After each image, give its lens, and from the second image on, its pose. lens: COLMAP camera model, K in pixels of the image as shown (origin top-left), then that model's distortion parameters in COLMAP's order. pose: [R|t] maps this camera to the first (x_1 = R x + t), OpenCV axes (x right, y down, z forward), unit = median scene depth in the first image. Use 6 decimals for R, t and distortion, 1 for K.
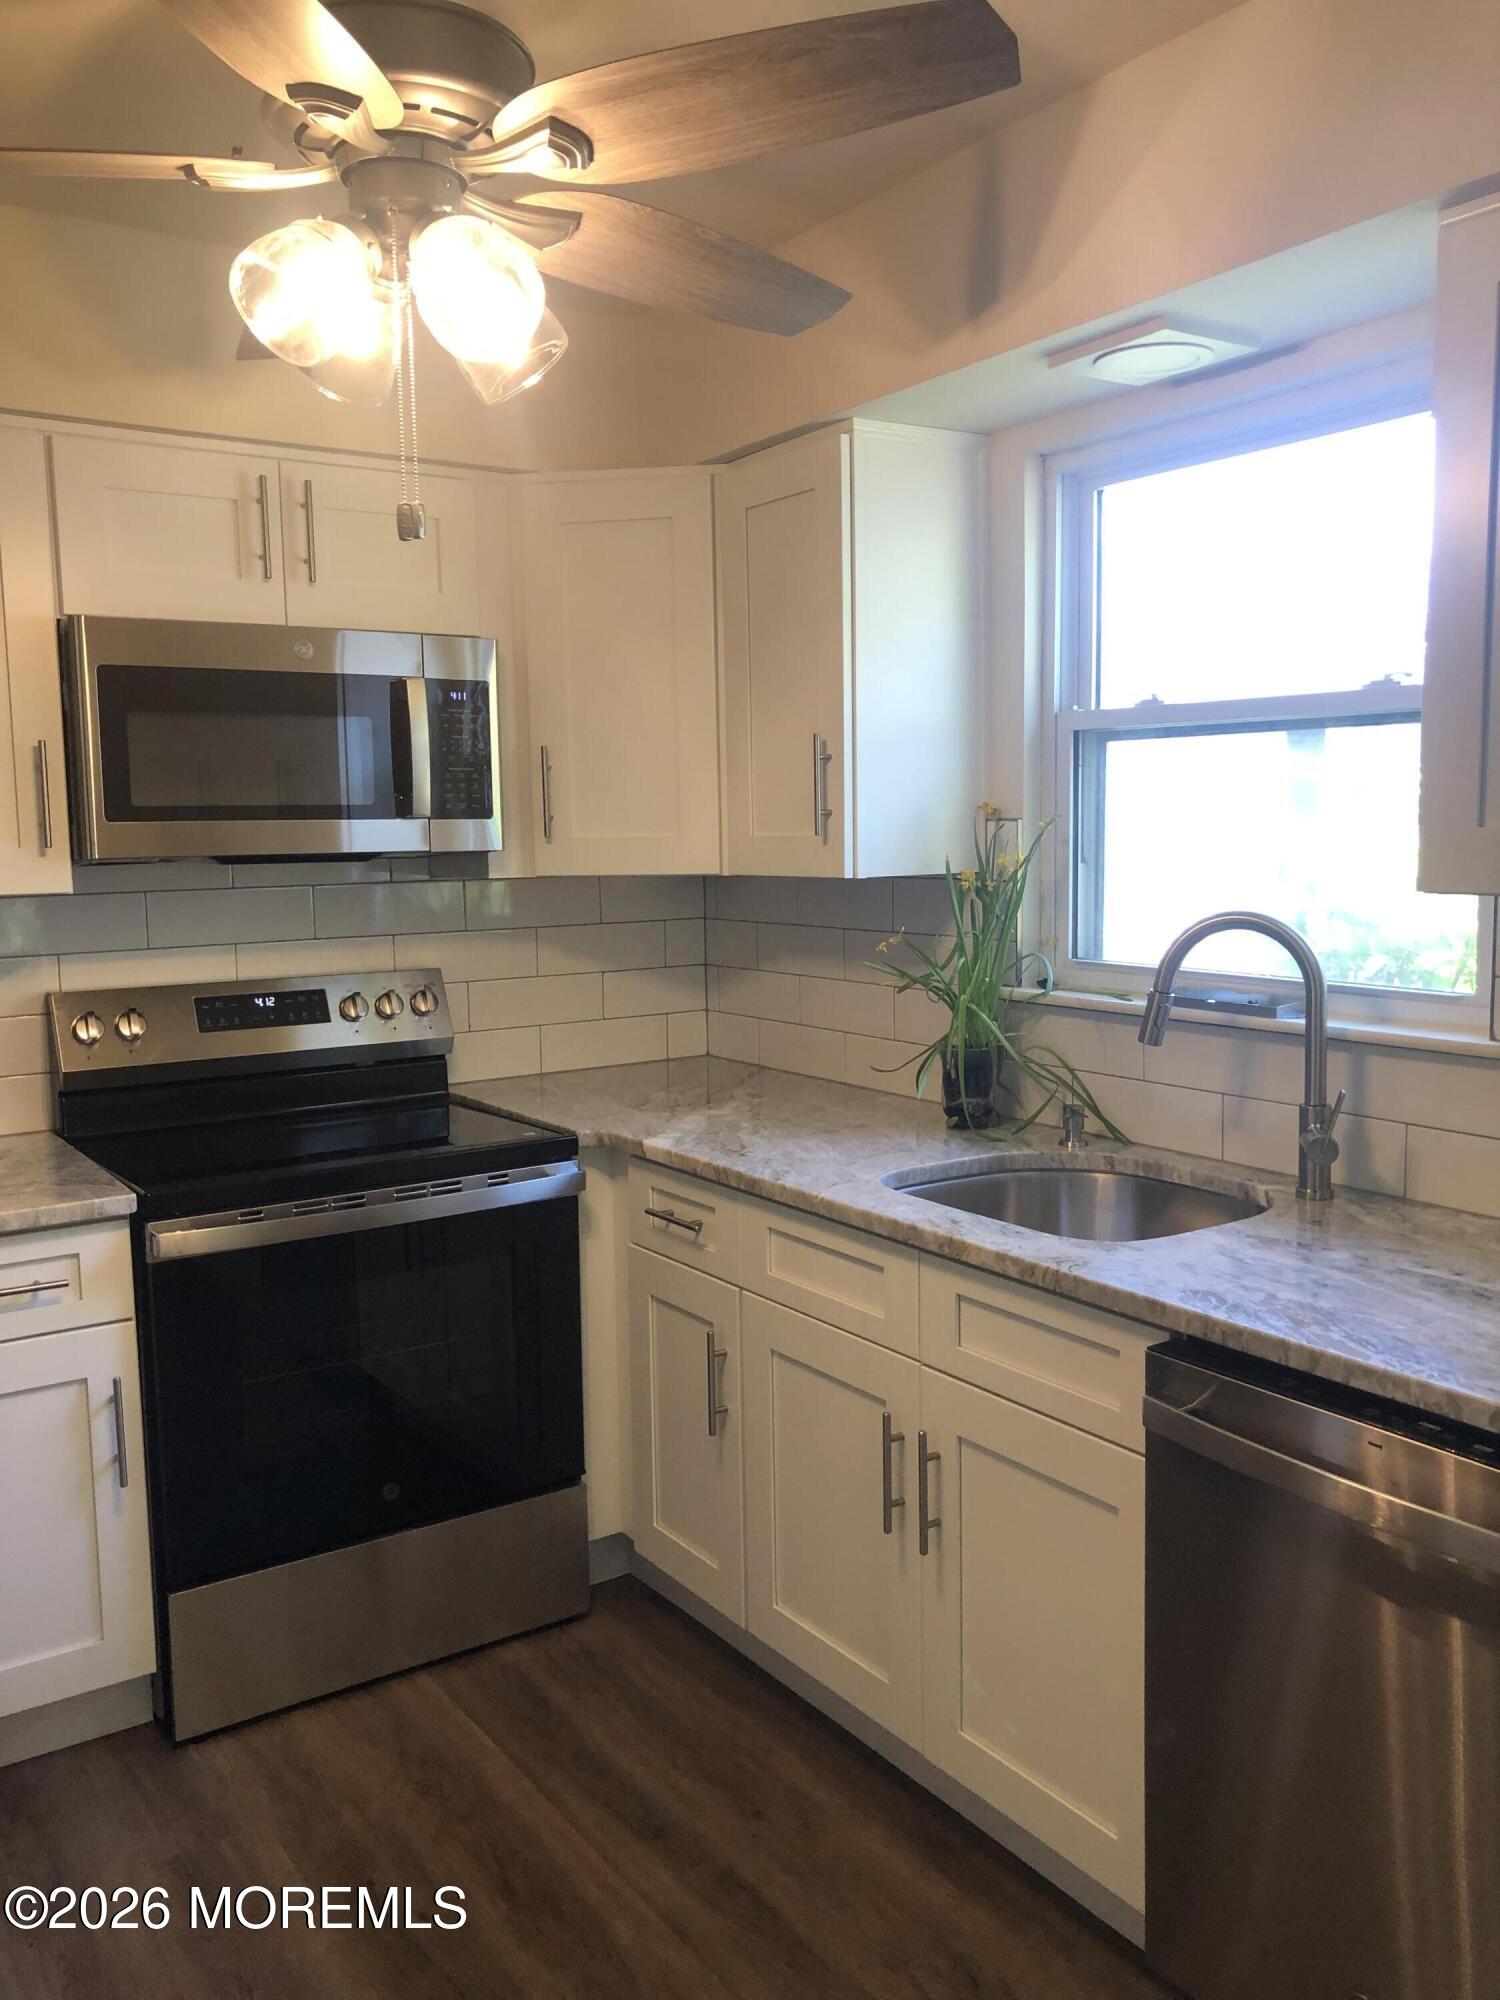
lens RADIAL K [[1655.0, 0, 763.7], [0, 1655.0, 1030.9], [0, 0, 1]] dist [0.088698, -0.119403]
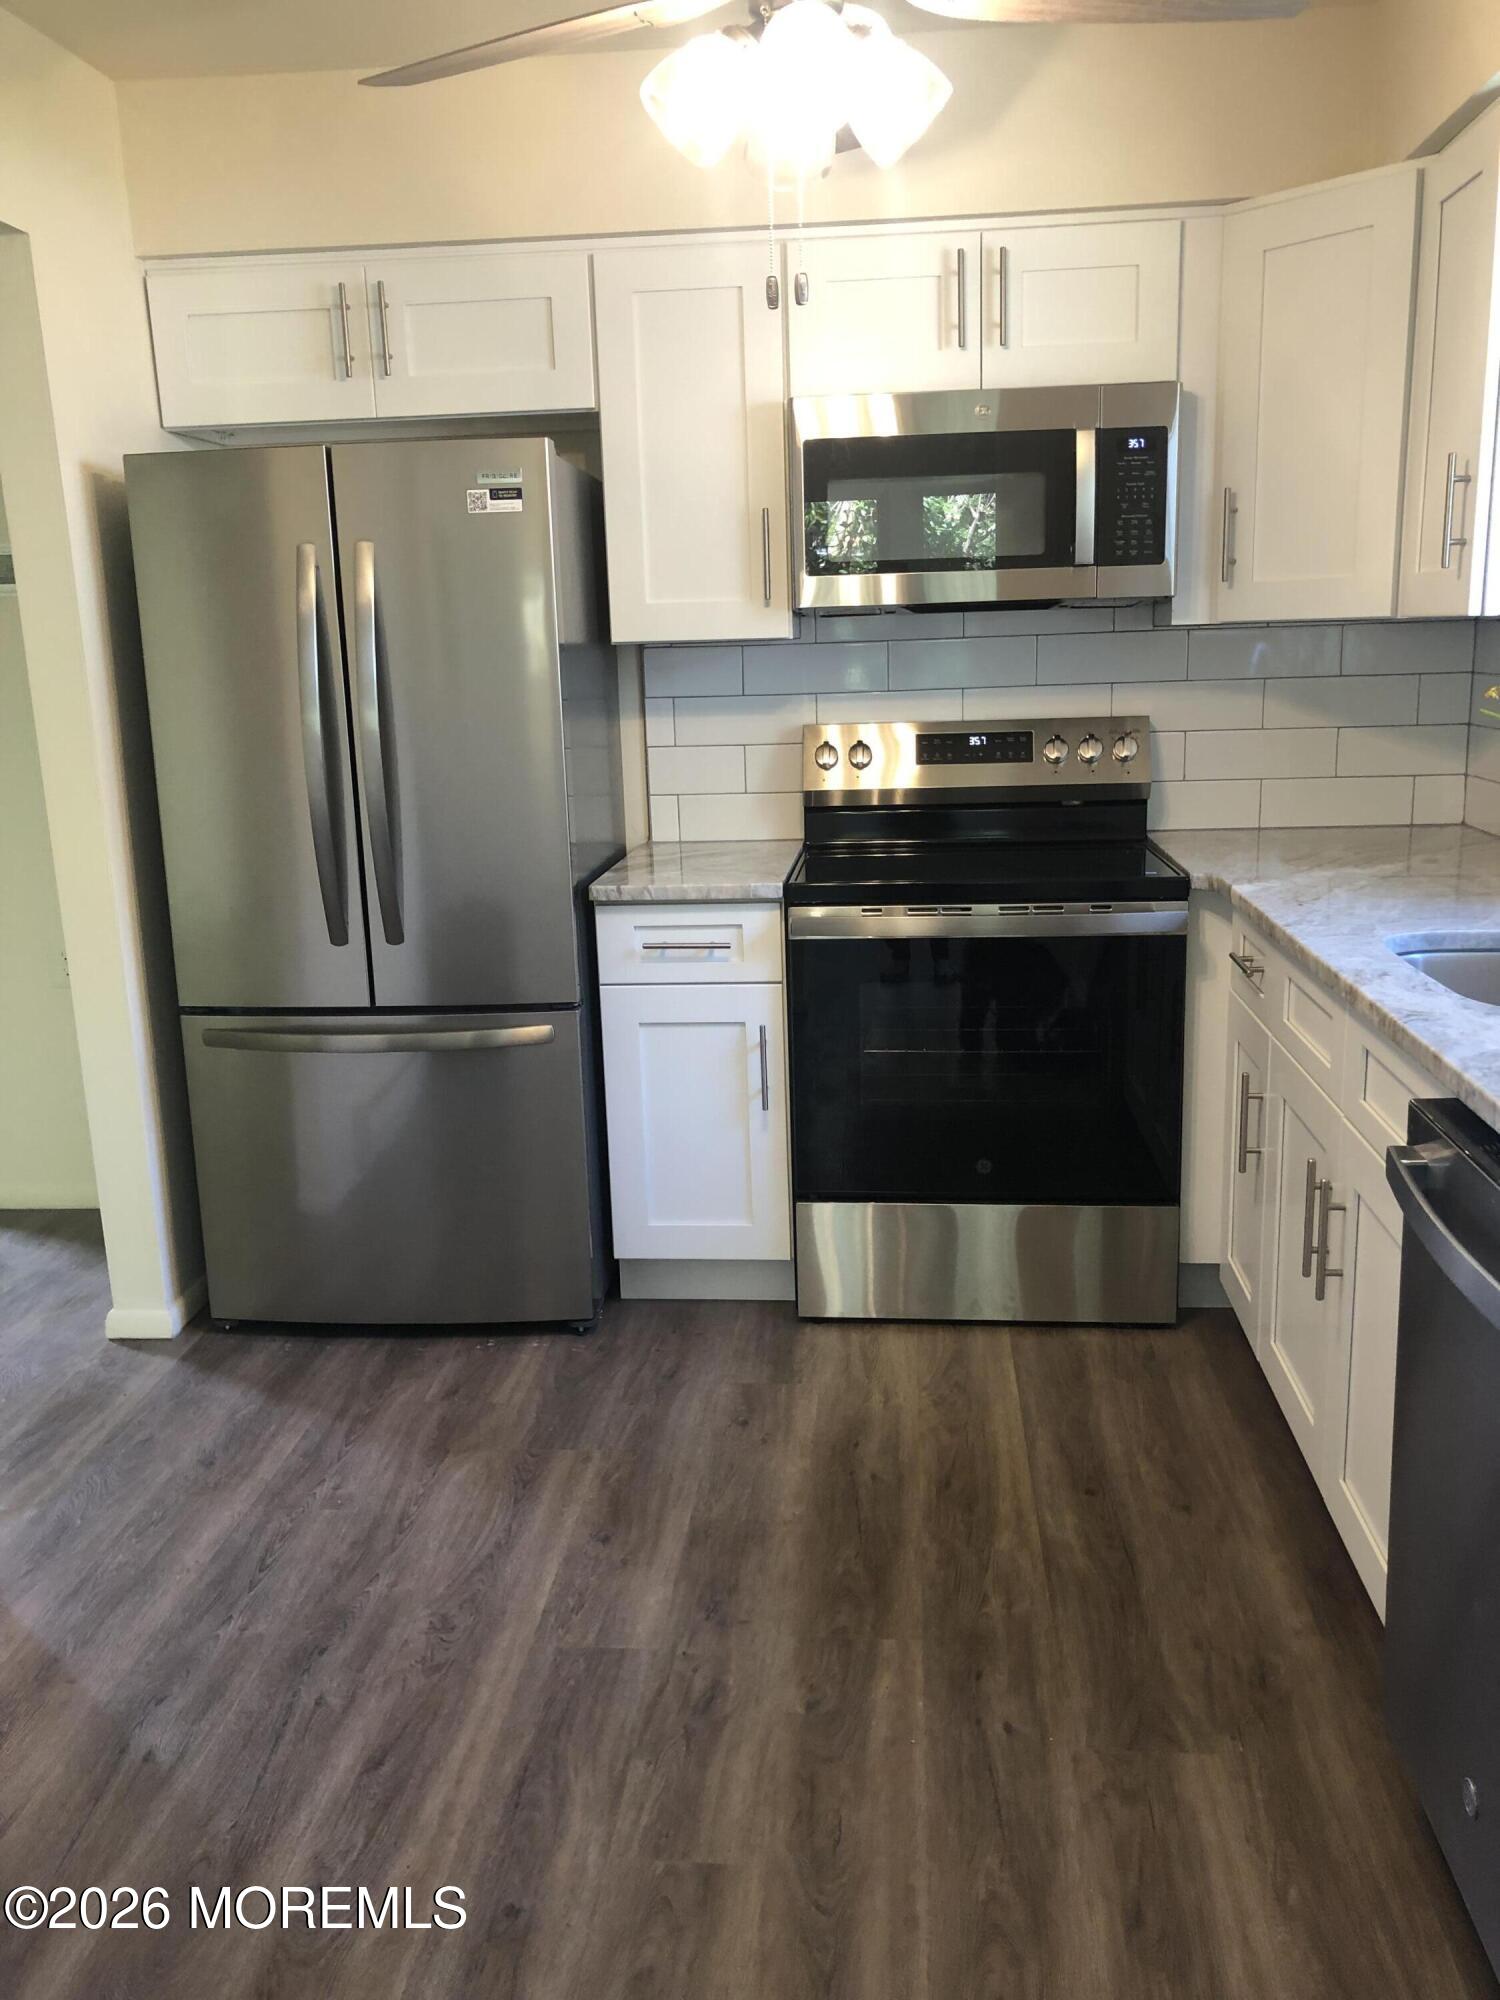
lens RADIAL K [[1655.0, 0, 763.7], [0, 1655.0, 1030.9], [0, 0, 1]] dist [0.088698, -0.119403]
pose [[0.773321, 0.142907, -0.617699, 0.389446], [-0.064251, 0.986915, 0.147889, 0.024312], [0.630751, -0.074677, 0.772384, 0.026279]]
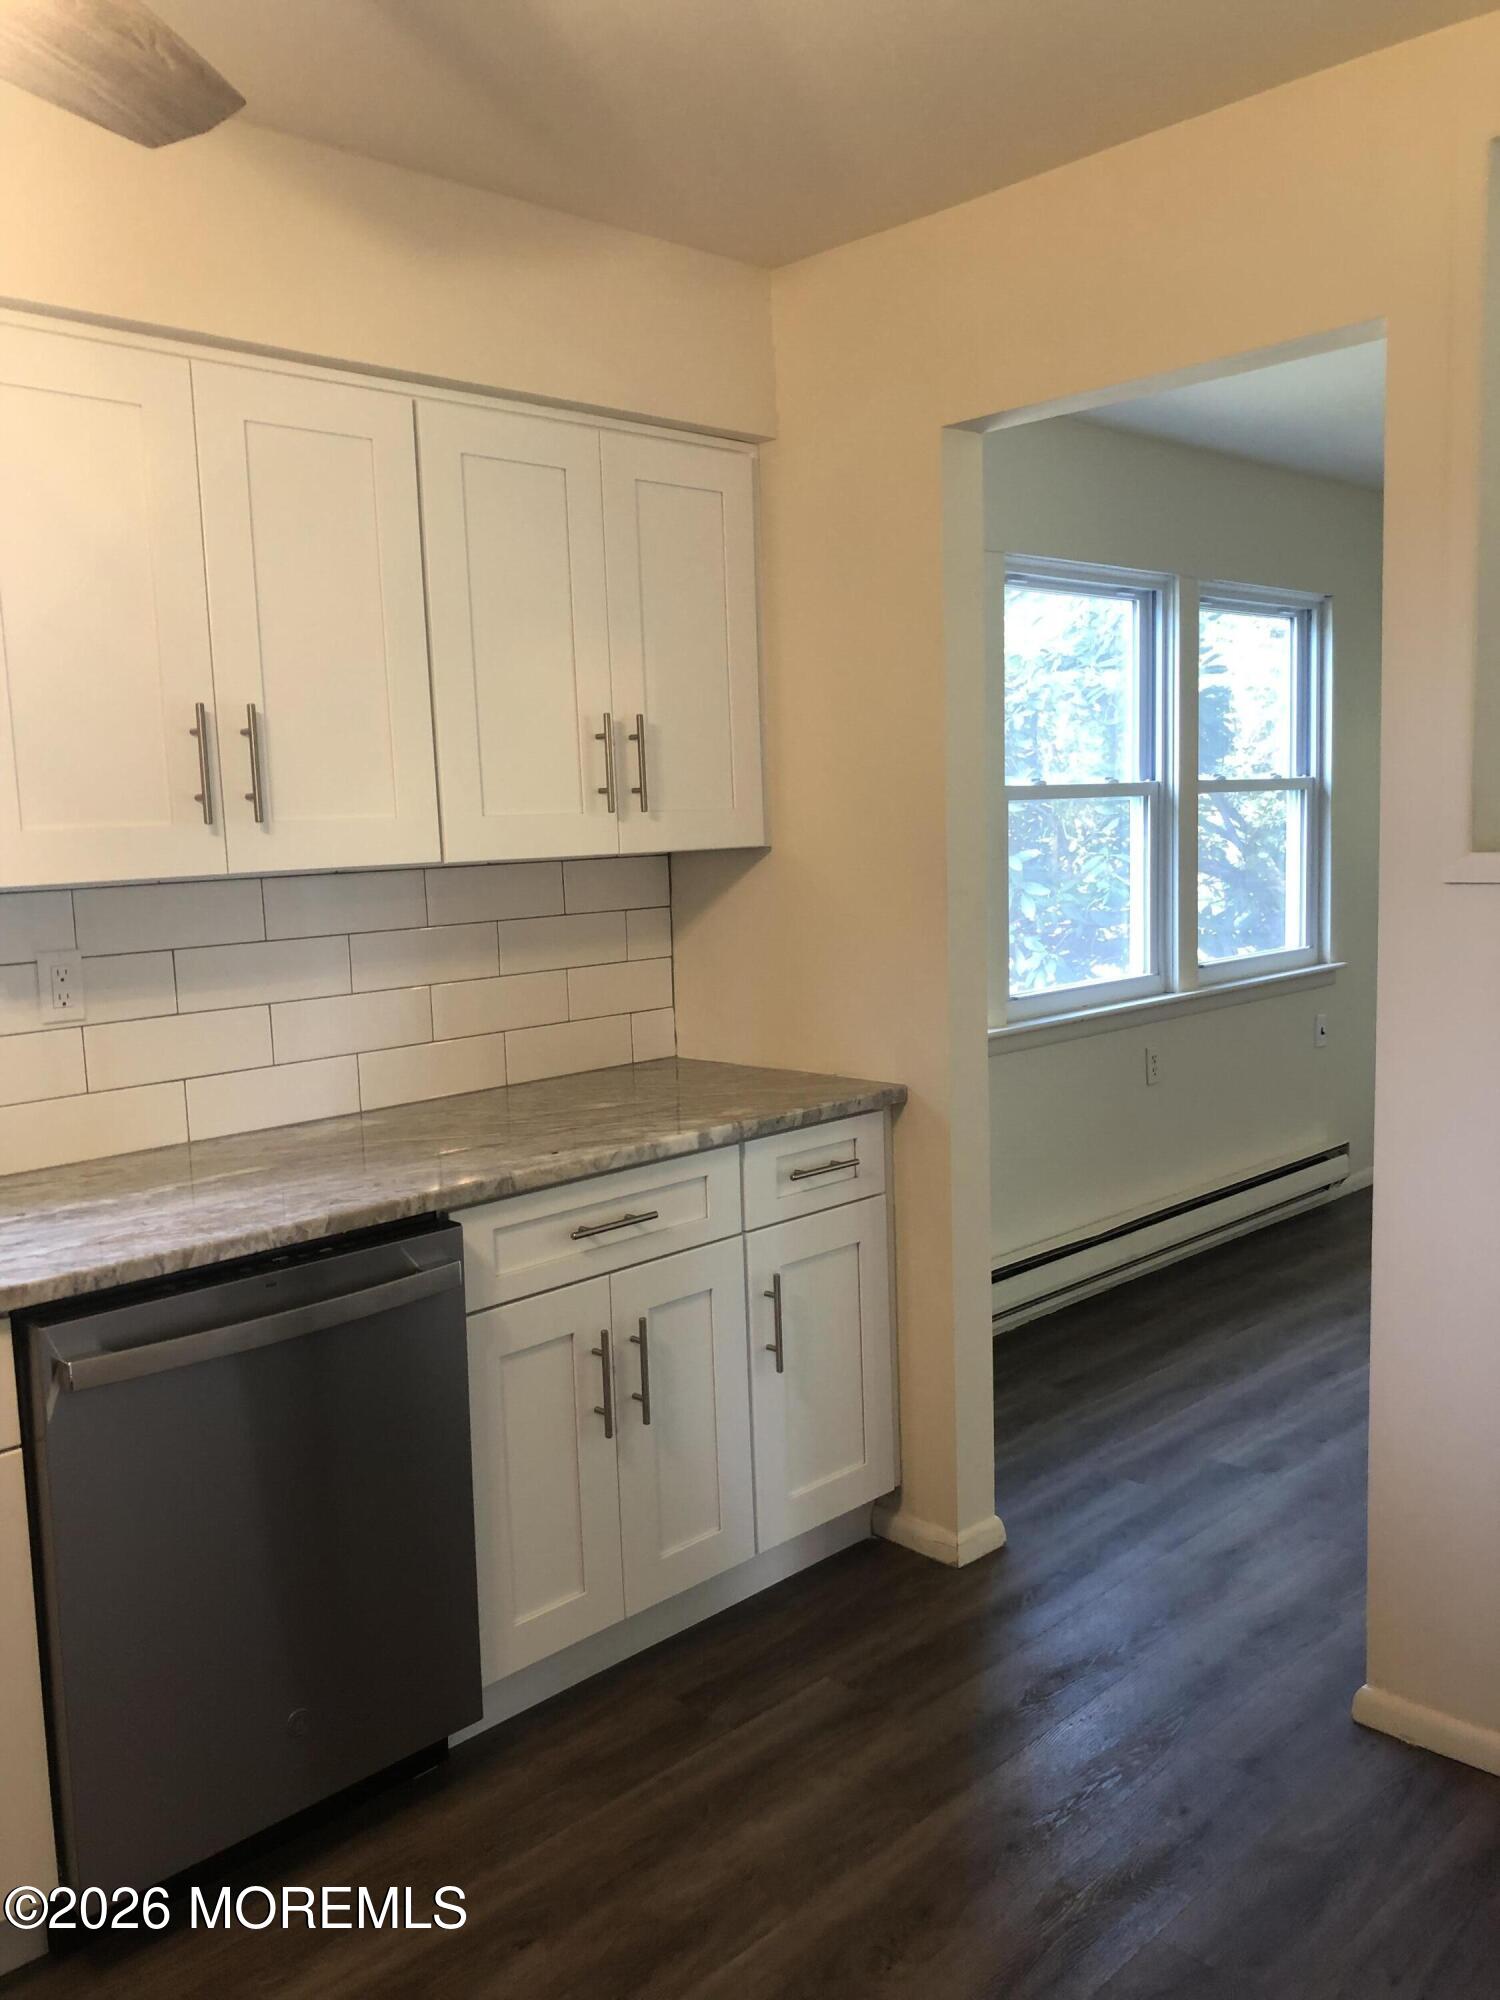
lens RADIAL K [[1655.0, 0, 763.7], [0, 1655.0, 1030.9], [0, 0, 1]] dist [0.088698, -0.119403]
pose [[-0.177600, -0.112673, 0.977631, -0.630600], [0.163128, 0.976310, 0.142155, -0.048455], [-0.970488, 0.184726, -0.155013, 0.505983]]
